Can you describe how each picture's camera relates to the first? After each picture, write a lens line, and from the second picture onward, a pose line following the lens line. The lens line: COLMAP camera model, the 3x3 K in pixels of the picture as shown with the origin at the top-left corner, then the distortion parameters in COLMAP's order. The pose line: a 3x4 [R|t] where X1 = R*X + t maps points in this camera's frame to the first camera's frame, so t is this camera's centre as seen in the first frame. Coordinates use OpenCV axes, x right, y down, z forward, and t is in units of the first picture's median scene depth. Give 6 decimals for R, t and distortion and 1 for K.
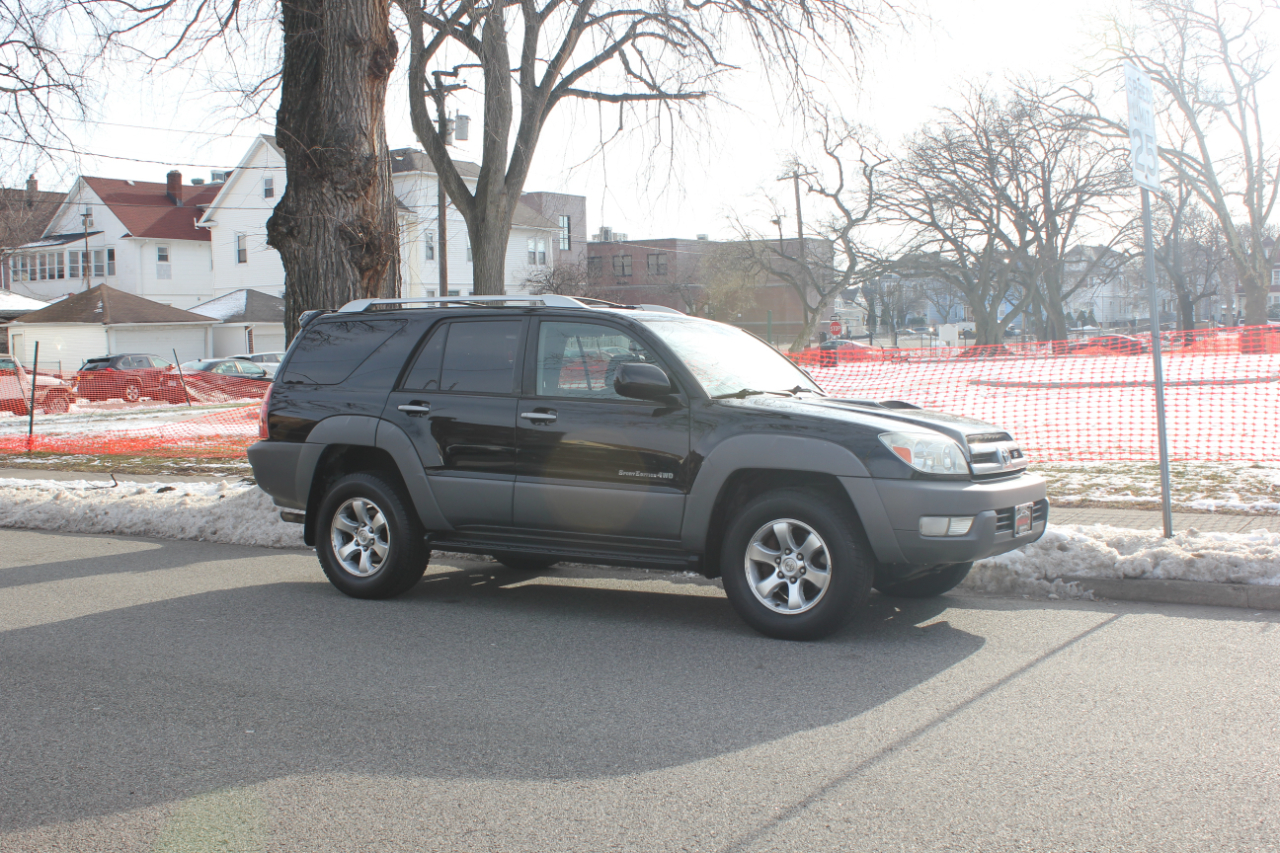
lens RADIAL K [[1620.3, 0, 644.7], [0, 1620.3, 457.1], [0, 0, 1]] dist [-0.088452, 0.036581]
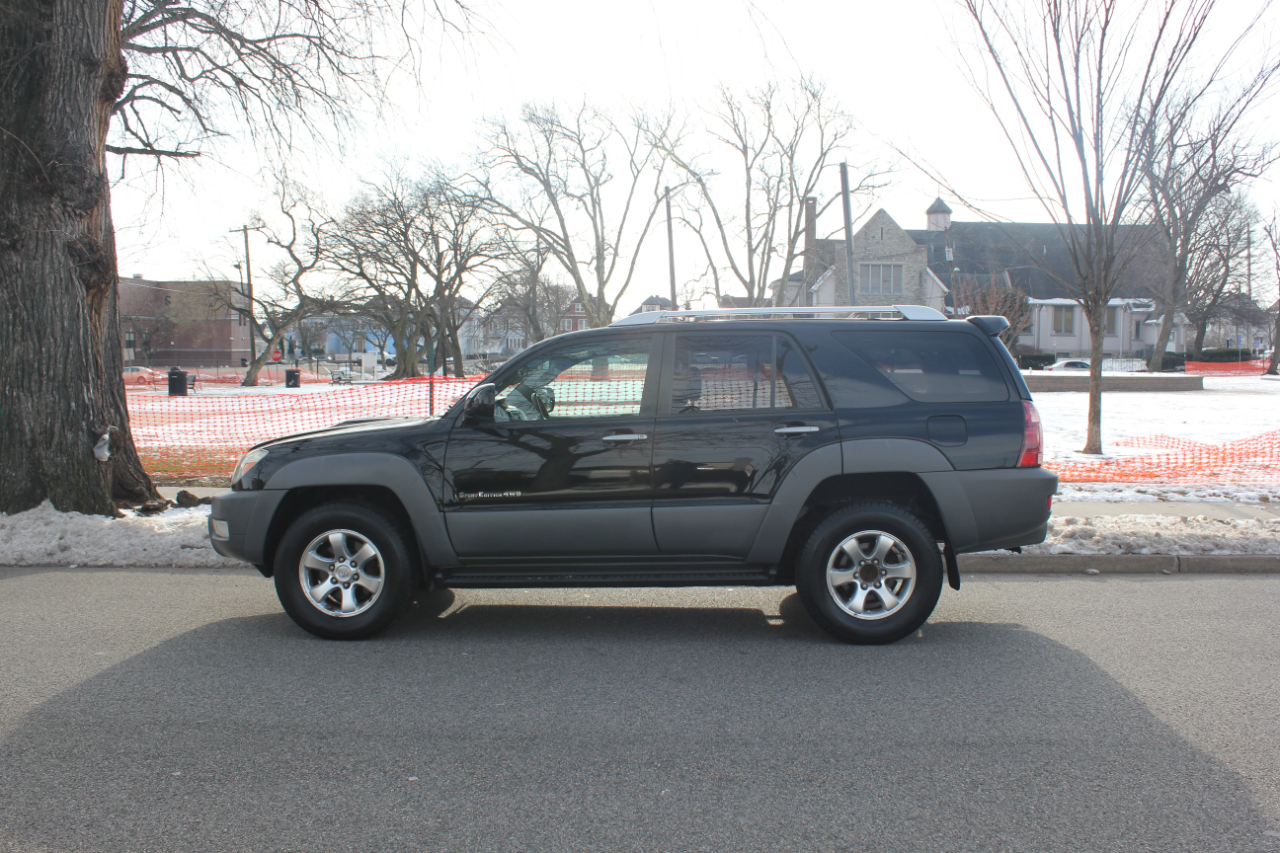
lens RADIAL K [[1227.9, 0, 682.5], [0, 1227.9, 449.8], [0, 0, 1]] dist [-0.171646, 0.167645]
pose [[0.857054, -0.011258, 0.515104, -0.109579], [0.014155, 0.999898, -0.001698, -0.003212], [-0.515033, 0.008746, 0.857126, 0.076826]]
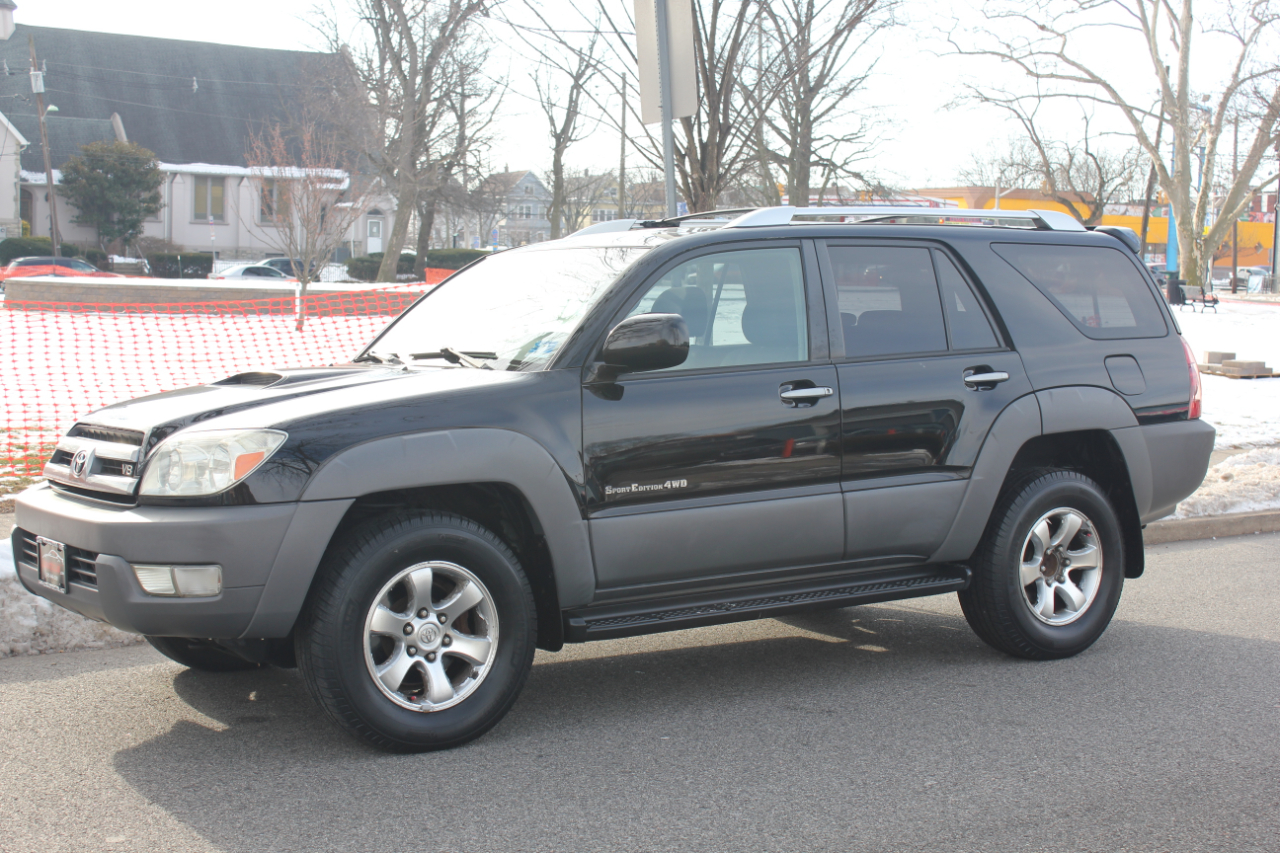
lens RADIAL K [[2036.1, 0, 669.1], [0, 2036.1, 454.8], [0, 0, 1]] dist [-0.020771, 0.074530]
pose [[0.342281, -0.051159, 0.938204, -0.258442], [0.039730, 0.998412, 0.039948, -0.009534], [-0.938757, 0.023601, 0.343769, 0.213531]]
